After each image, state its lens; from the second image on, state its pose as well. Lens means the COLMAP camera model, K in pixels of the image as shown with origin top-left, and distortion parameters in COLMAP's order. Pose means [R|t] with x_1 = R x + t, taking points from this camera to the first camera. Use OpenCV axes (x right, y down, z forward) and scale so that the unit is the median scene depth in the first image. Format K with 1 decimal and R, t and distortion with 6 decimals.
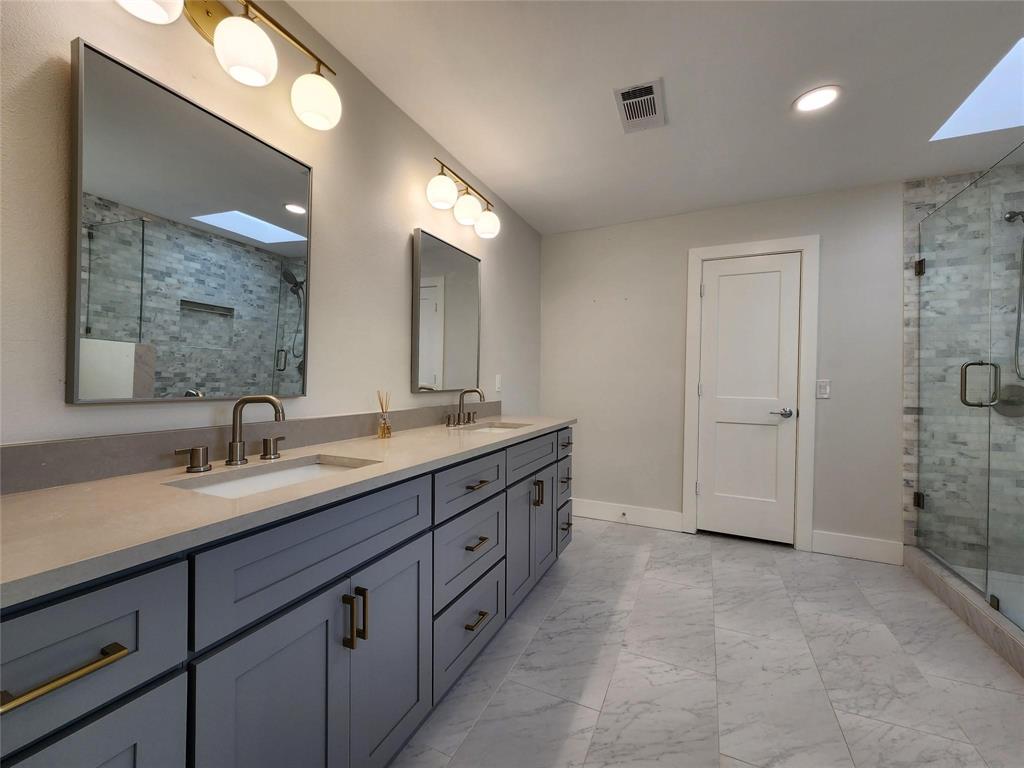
lens RADIAL K [[418.8, 0, 504.2], [0, 418.8, 382.6], [0, 0, 1]] dist [0.005128, -0.001339]
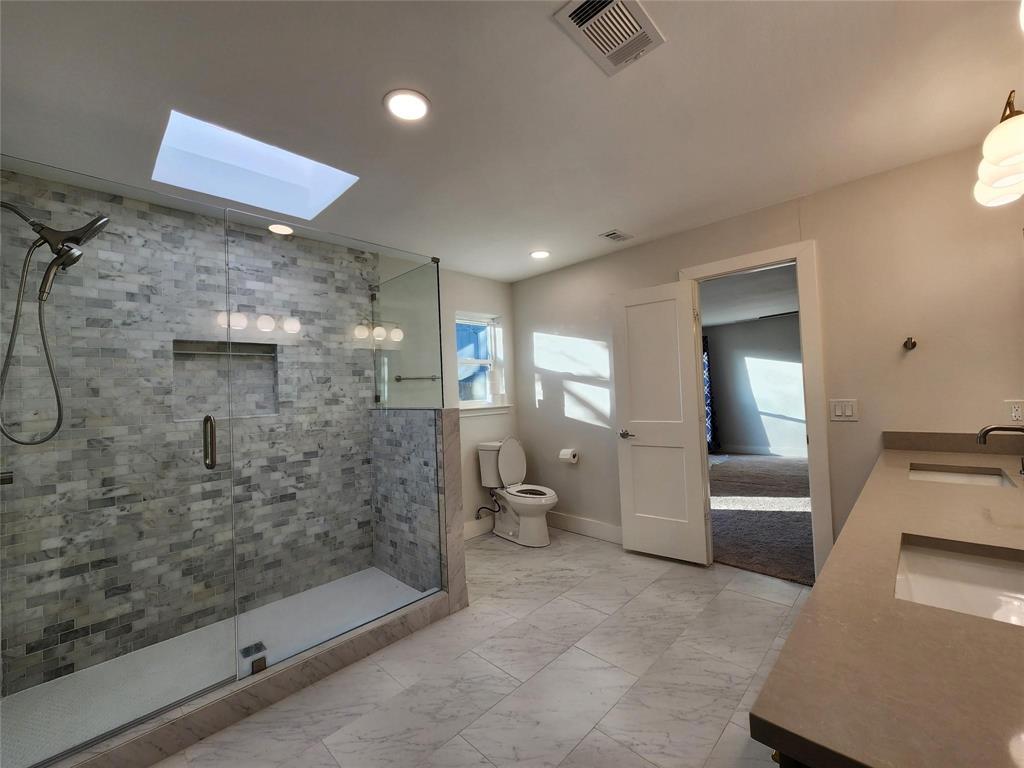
lens RADIAL K [[418.8, 0, 501.6], [0, 418.8, 383.2], [0, 0, 1]] dist [0.005128, -0.001339]
pose [[-0.941699, 0.039362, 0.334145, 0.252524], [0.034891, 0.999203, -0.019374, -0.072791], [-0.334641, -0.006586, -0.942323, 1.466597]]
